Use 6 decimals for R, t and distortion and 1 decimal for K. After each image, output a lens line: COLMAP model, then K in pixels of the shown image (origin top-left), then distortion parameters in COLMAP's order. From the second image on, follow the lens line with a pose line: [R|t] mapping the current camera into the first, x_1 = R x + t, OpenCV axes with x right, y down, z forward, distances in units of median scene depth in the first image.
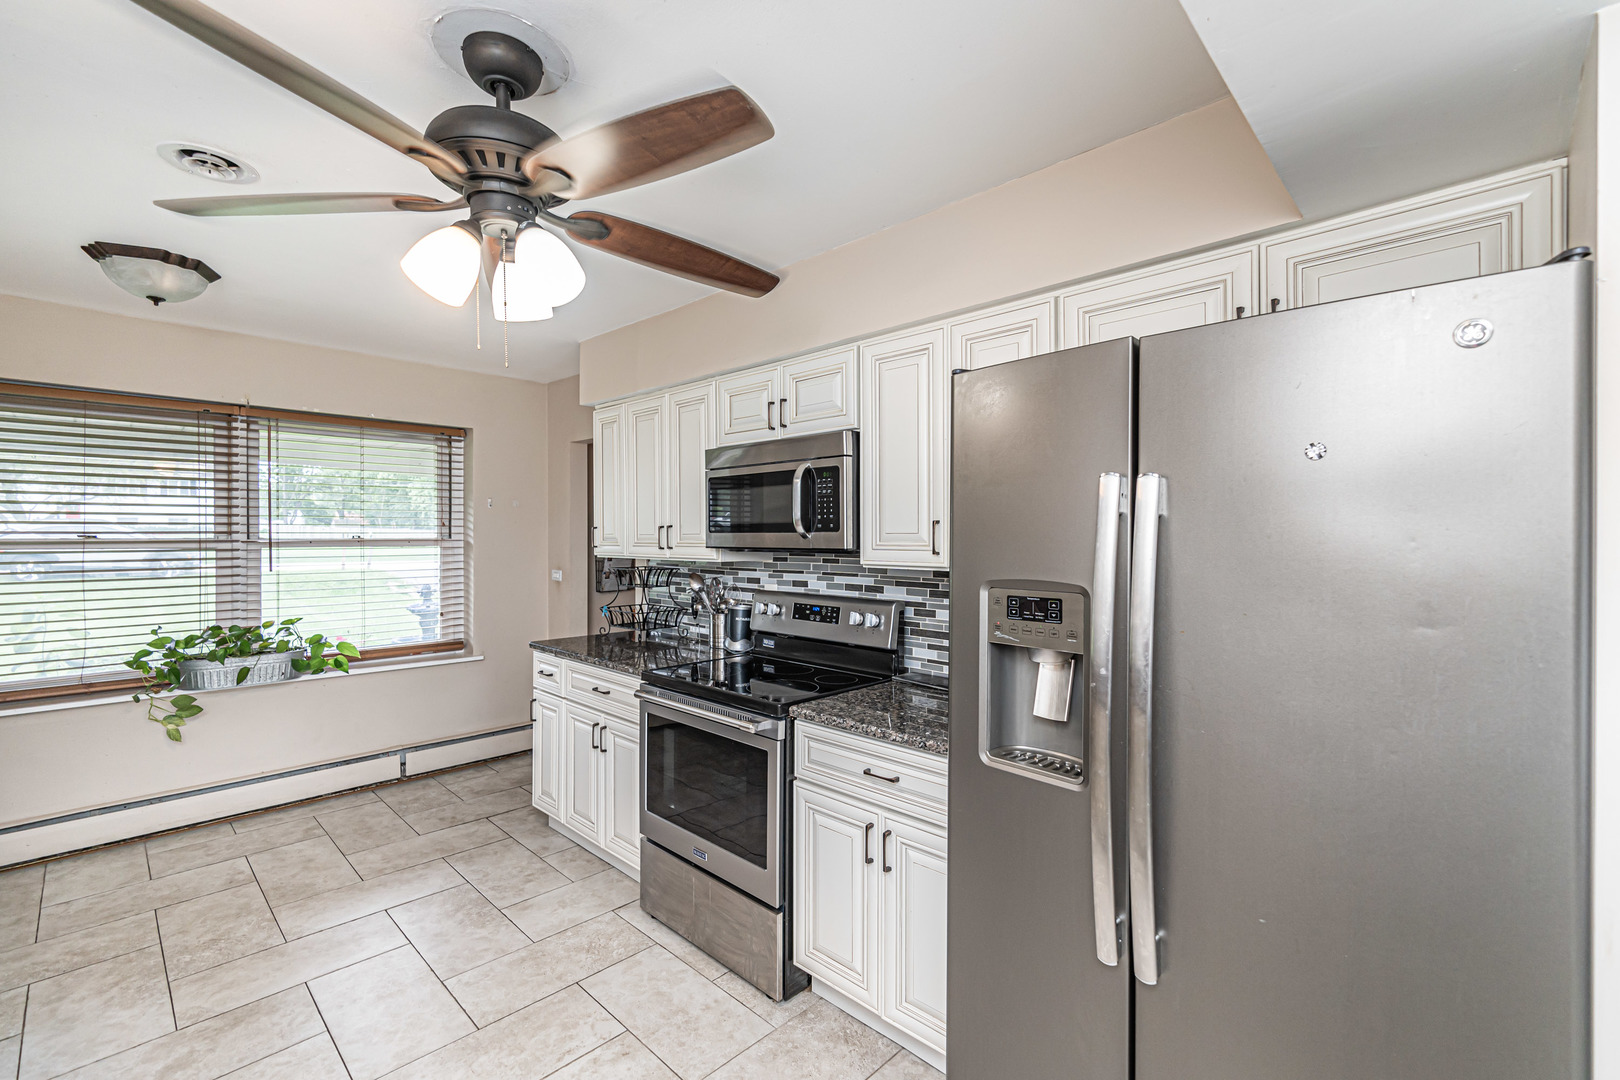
lens RADIAL K [[713.5, 0, 821.3], [0, 713.5, 540.9], [0, 0, 1]] dist [0.004100, -0.000341]
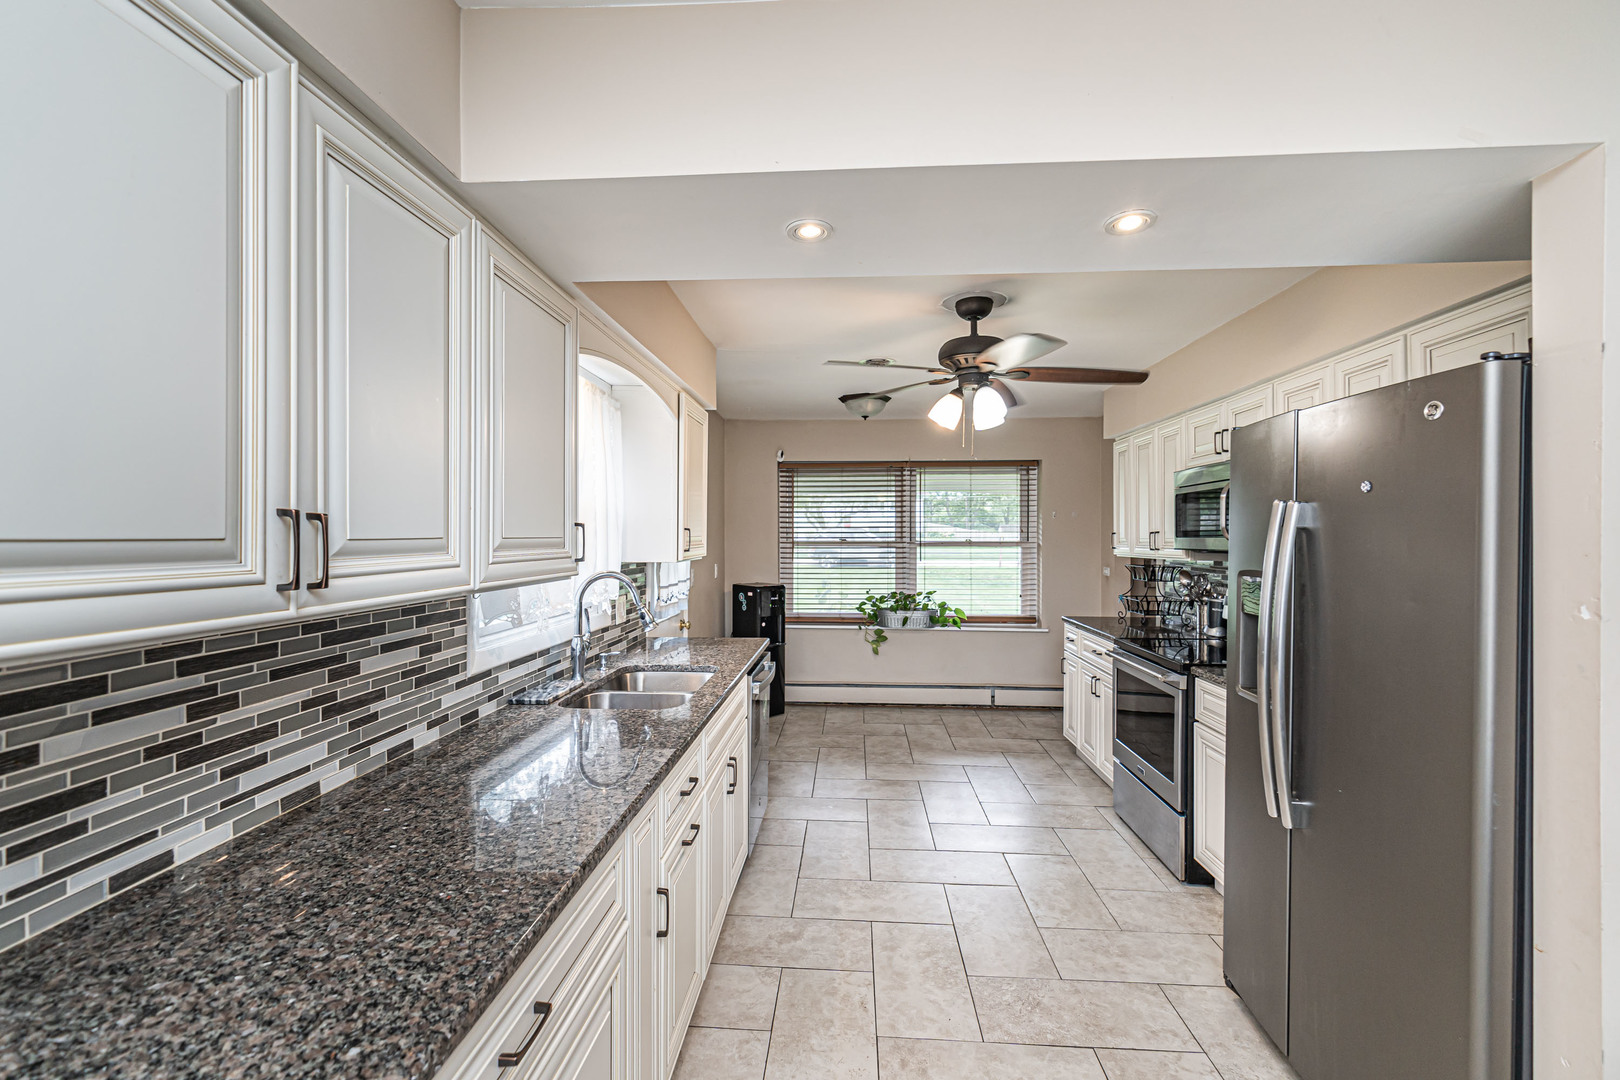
lens RADIAL K [[713.5, 0, 800.3], [0, 713.5, 542.5], [0, 0, 1]] dist [0.004100, -0.000341]
pose [[0.641471, 0.003816, -0.767138, 0.312674], [-0.004750, 0.999988, 0.001002, -0.000328], [0.767133, 0.003001, 0.641481, -0.263601]]
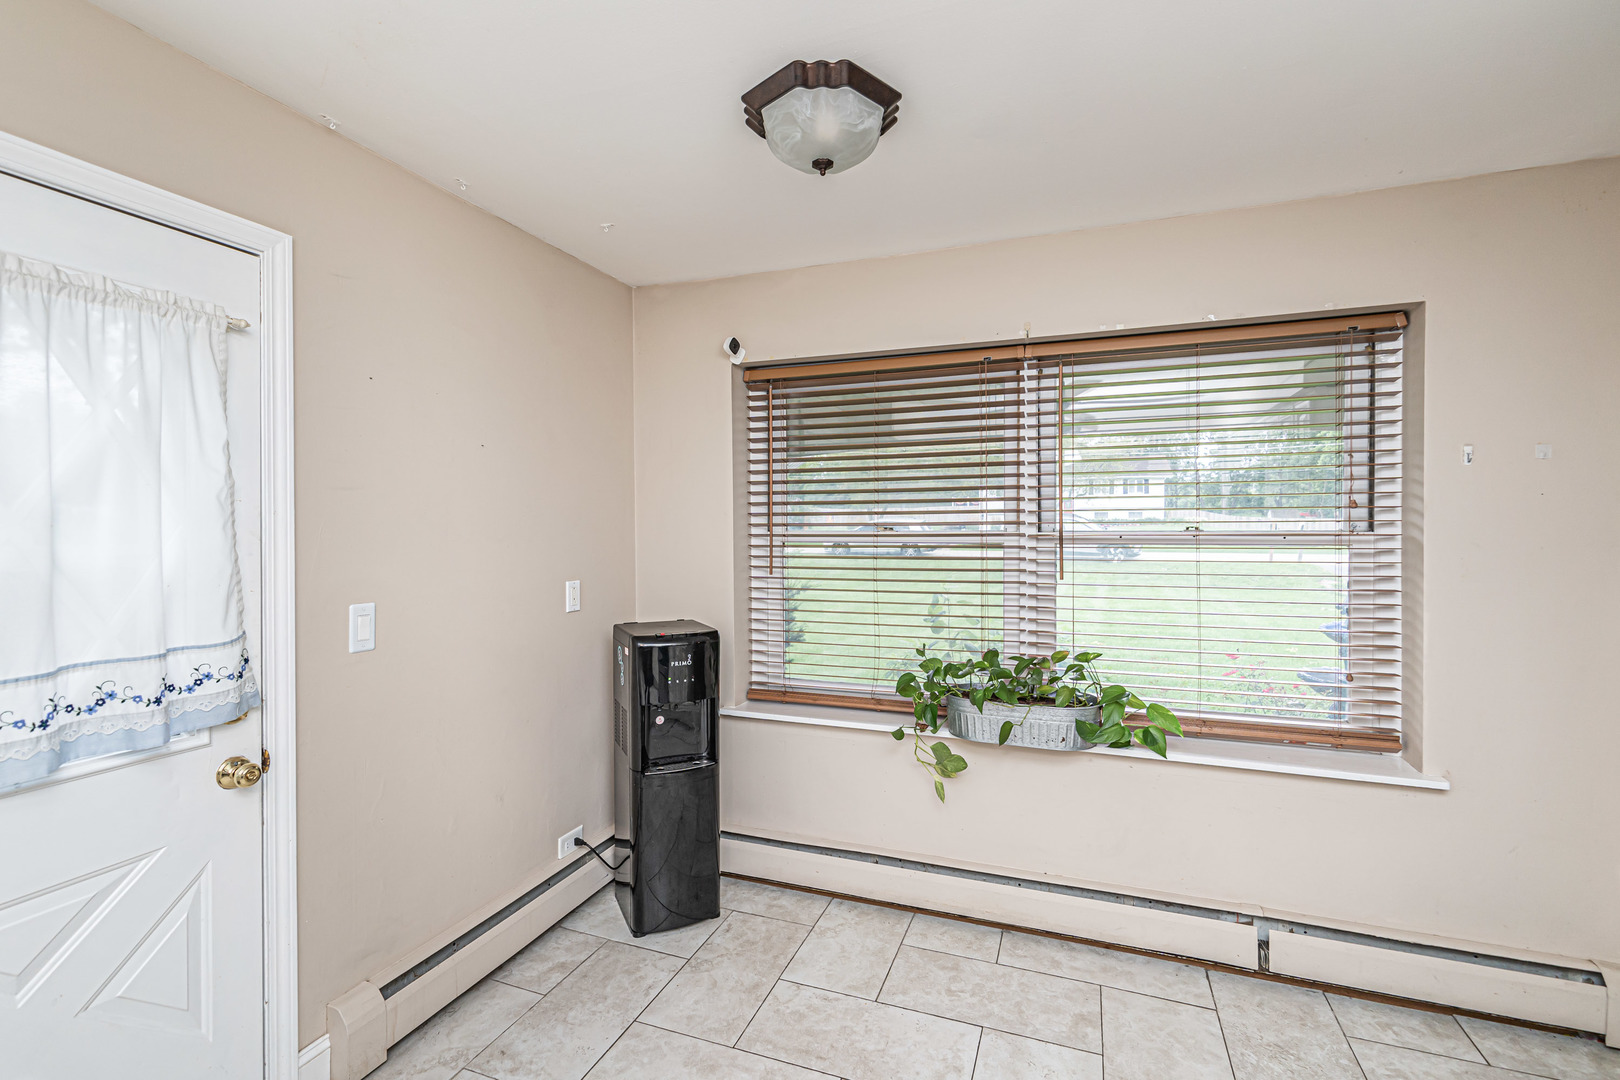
lens RADIAL K [[713.5, 0, 776.8], [0, 713.5, 534.6], [0, 0, 1]] dist [0.004100, -0.000341]
pose [[0.358255, 0.008132, -0.933588, -0.240651], [-0.001736, 0.999966, 0.008045, -0.005468], [0.933622, -0.001261, 0.358257, 0.521361]]
